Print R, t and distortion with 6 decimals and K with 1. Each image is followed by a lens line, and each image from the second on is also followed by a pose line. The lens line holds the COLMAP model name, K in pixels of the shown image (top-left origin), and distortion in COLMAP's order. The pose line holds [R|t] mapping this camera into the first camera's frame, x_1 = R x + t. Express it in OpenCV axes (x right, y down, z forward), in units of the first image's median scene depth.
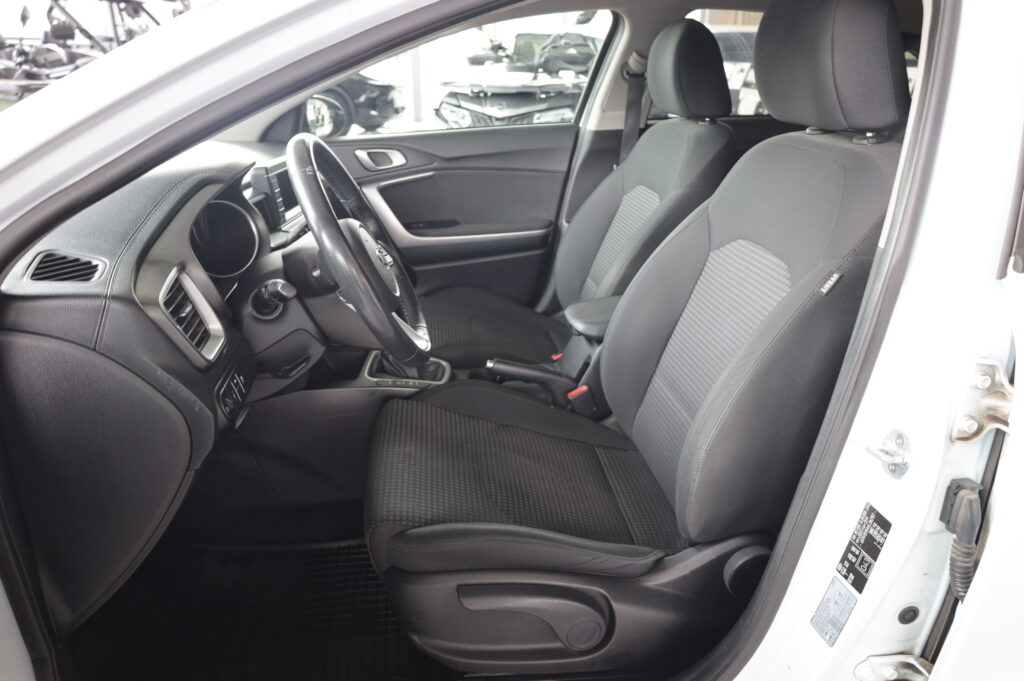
lens RADIAL K [[704.3, 0, 514.9], [0, 704.3, 347.6], [0, 0, 1]] dist [-0.008755, -0.000536]
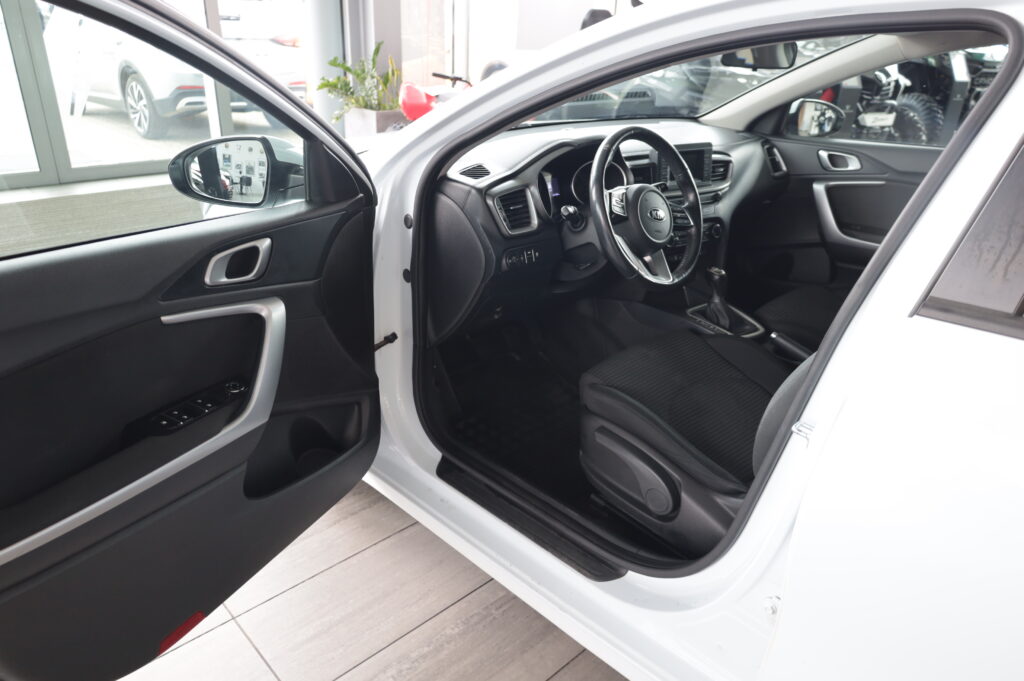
lens RADIAL K [[704.3, 0, 514.9], [0, 704.3, 347.6], [0, 0, 1]] dist [-0.008755, -0.000536]
pose [[0.601826, 0.352300, -0.716722, 0.567675], [-0.336631, 0.925726, 0.172369, -0.015363], [0.724214, 0.137535, 0.675721, -0.134227]]
